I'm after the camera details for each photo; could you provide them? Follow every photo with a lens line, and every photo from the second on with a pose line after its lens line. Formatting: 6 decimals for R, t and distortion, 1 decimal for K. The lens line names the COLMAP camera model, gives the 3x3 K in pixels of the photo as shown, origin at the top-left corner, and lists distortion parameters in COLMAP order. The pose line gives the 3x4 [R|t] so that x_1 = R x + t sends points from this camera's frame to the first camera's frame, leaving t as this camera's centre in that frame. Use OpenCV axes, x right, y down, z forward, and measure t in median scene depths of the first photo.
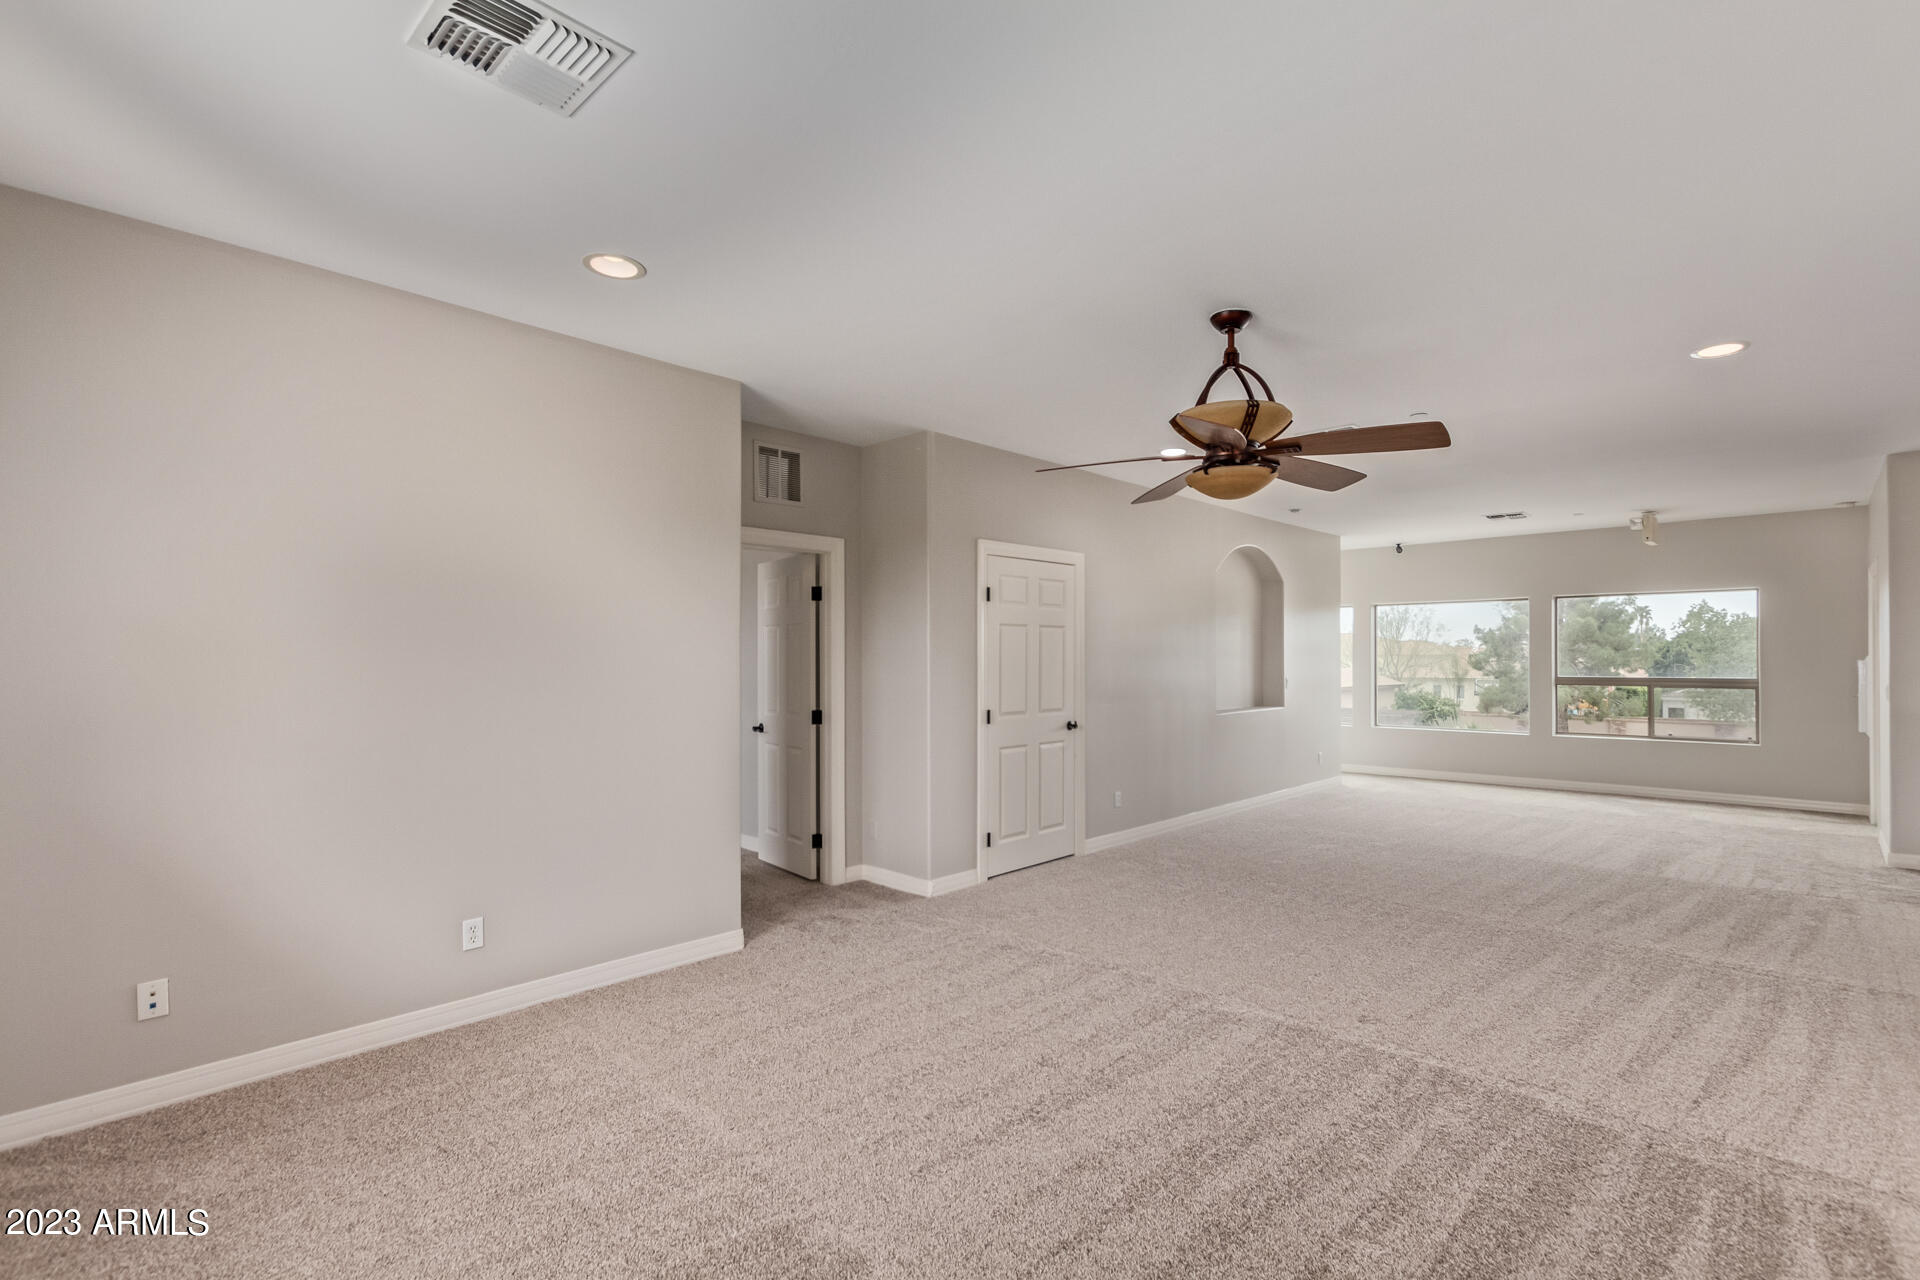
lens RADIAL K [[863.8, 0, 960.0], [0, 863.8, 640.0], [0, 0, 1]] dist [-0.001562, -0.000454]
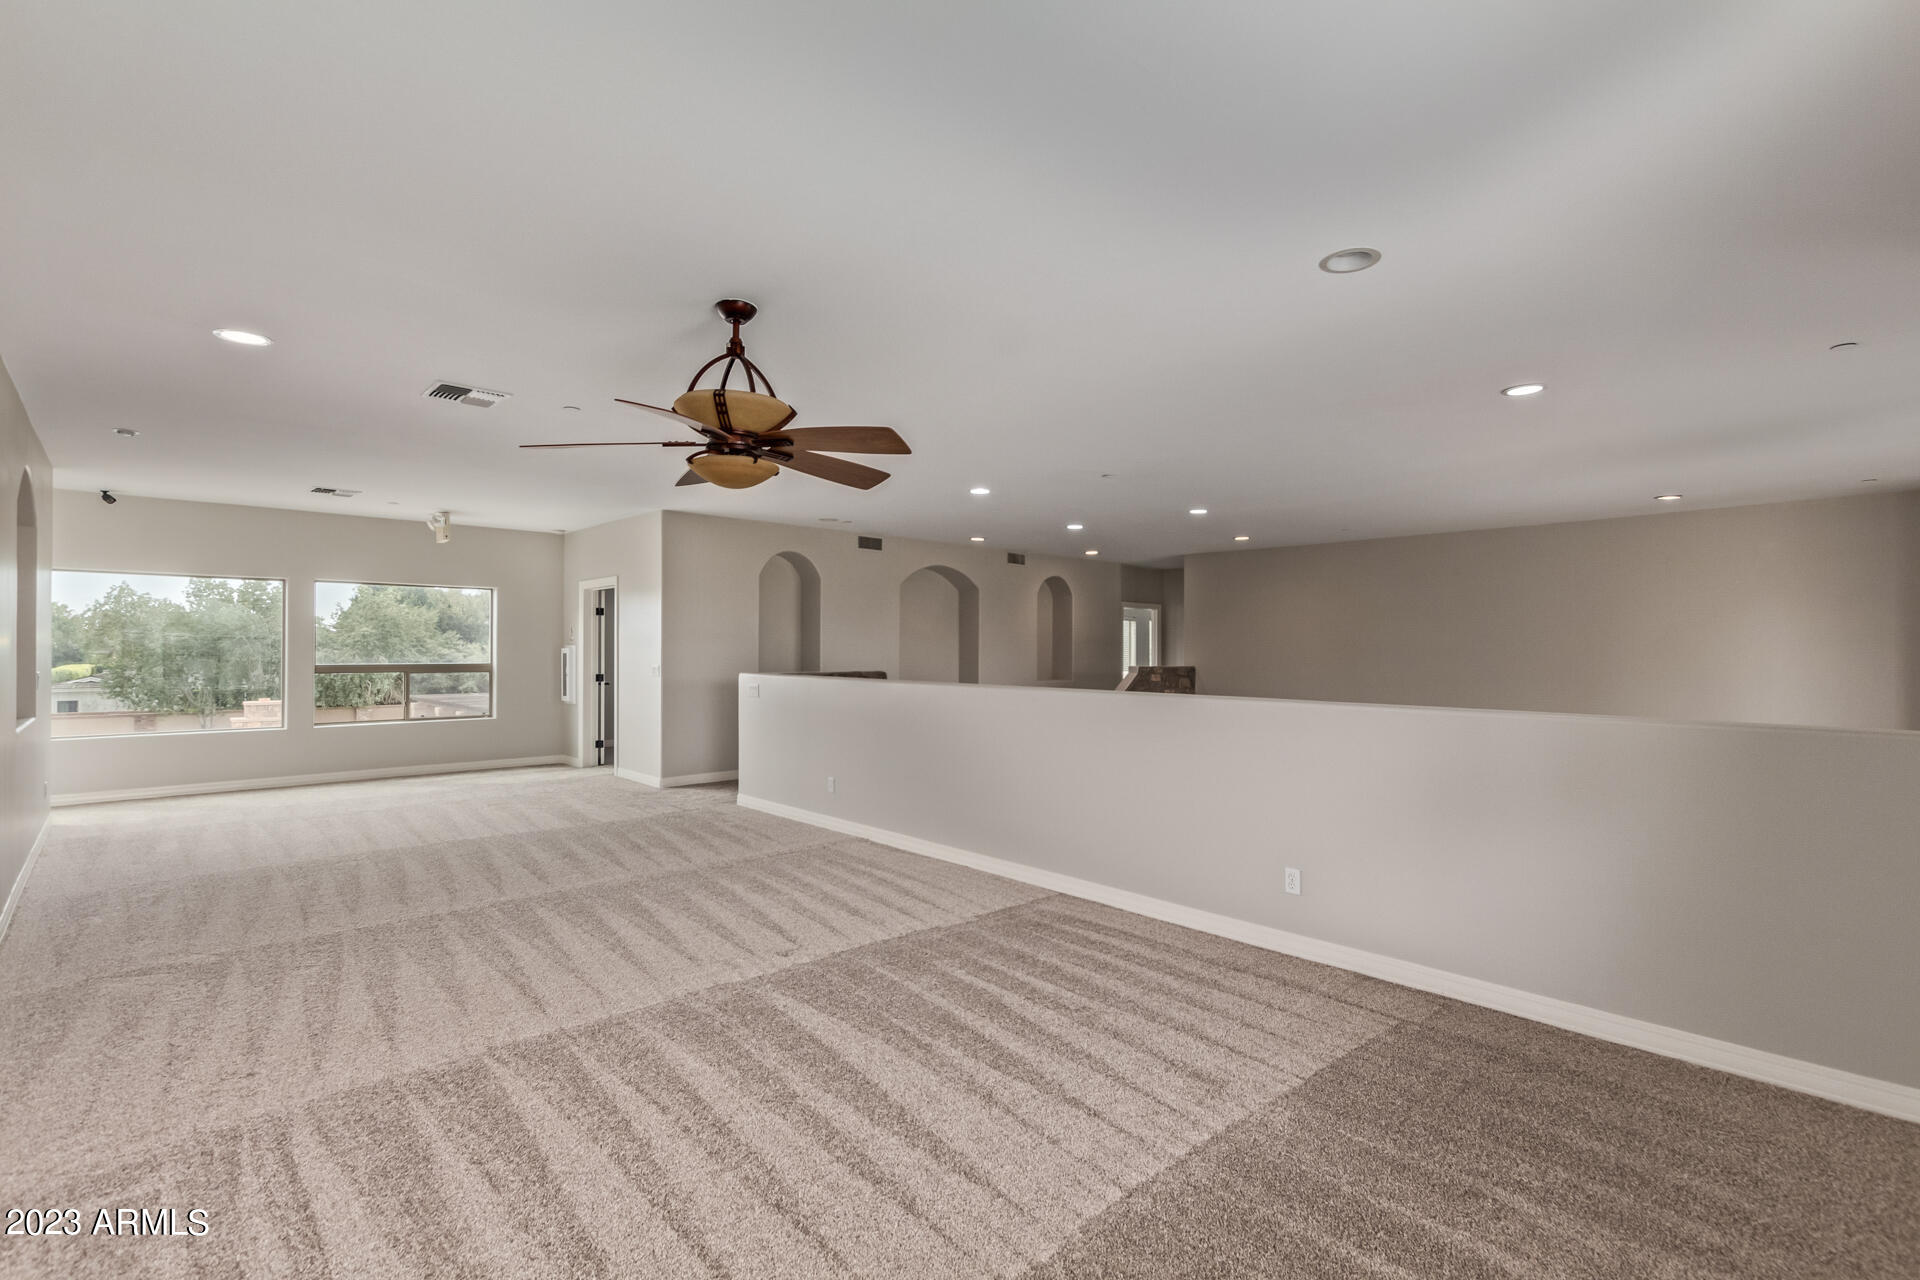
lens RADIAL K [[890.9, 0, 960.0], [0, 890.9, 640.0], [0, 0, 1]] dist [0.014070, 0.000163]
pose [[0.057695, 0.011699, 0.998266, -0.297869], [-0.027490, 0.999571, -0.010125, 0.006848], [-0.997956, -0.026858, 0.057992, 0.282461]]
